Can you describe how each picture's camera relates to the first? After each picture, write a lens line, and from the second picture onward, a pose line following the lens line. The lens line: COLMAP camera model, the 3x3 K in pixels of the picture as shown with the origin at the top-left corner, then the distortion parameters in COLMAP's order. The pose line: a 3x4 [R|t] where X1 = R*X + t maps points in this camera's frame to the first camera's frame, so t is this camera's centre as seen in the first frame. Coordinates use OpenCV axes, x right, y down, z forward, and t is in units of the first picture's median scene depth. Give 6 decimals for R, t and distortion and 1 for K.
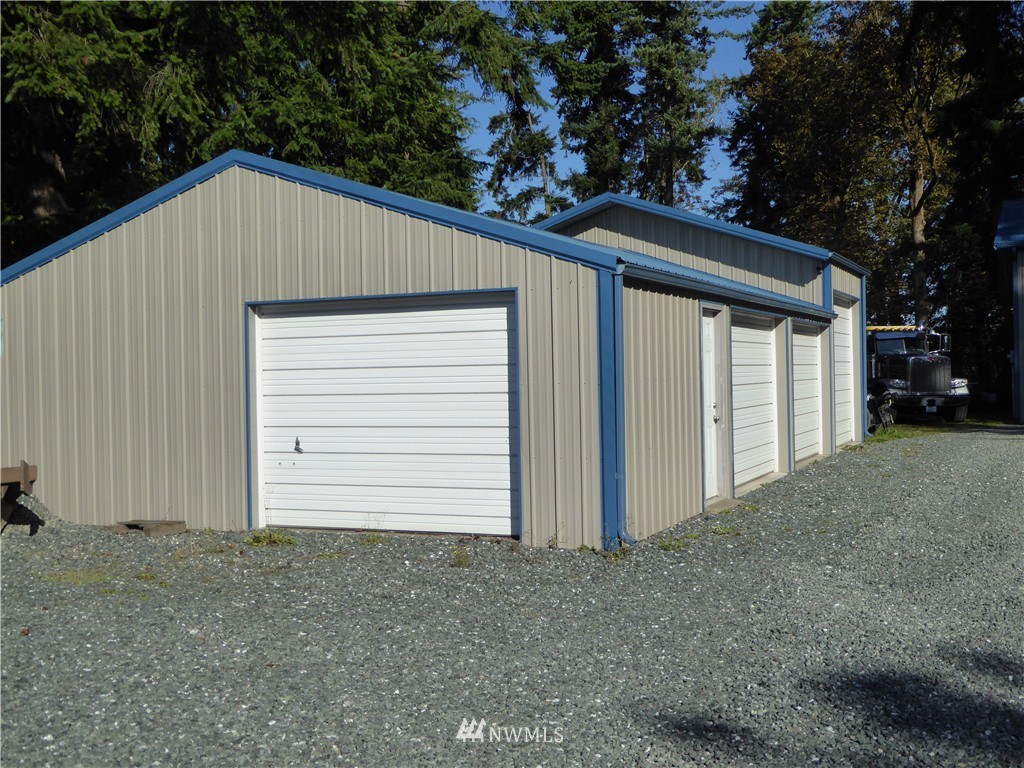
lens RADIAL K [[1131.0, 0, 511.3], [0, 1131.0, 377.9], [0, 0, 1]] dist [0.006578, 0.058133]
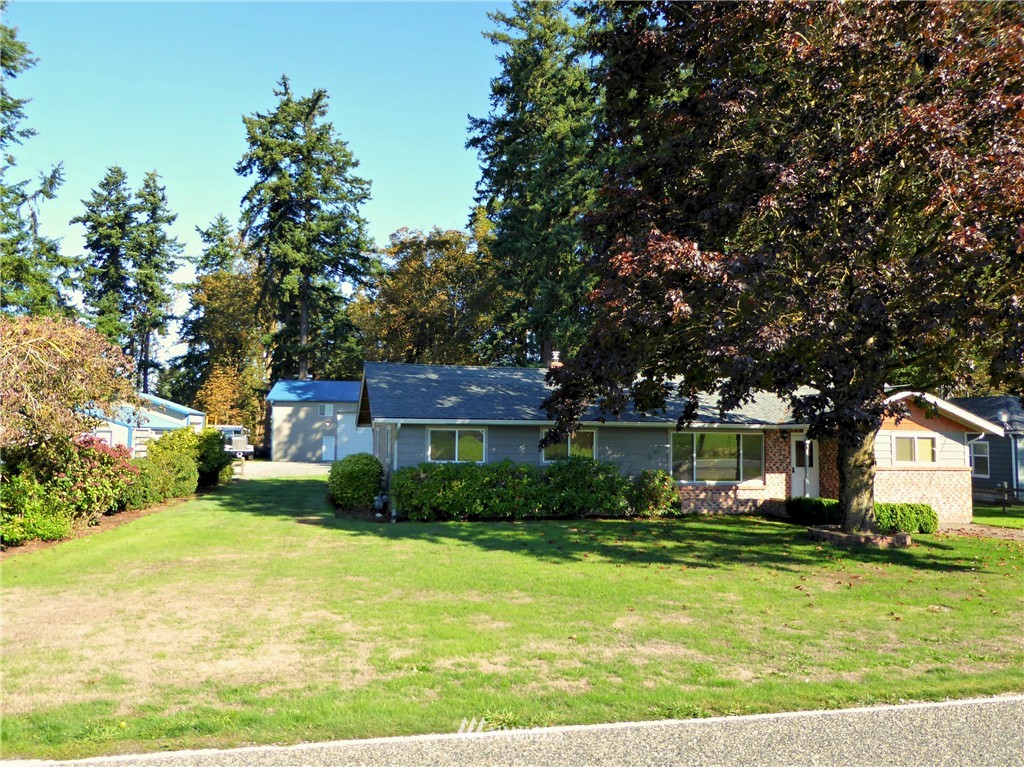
lens RADIAL K [[722.4, 0, 517.3], [0, 722.4, 382.1], [0, 0, 1]] dist [-0.062235, 0.047509]
pose [[0.811020, 0.070577, 0.580746, -0.115709], [-0.020902, 0.995558, -0.091798, -0.006010], [-0.584645, 0.062312, 0.808893, -0.822290]]
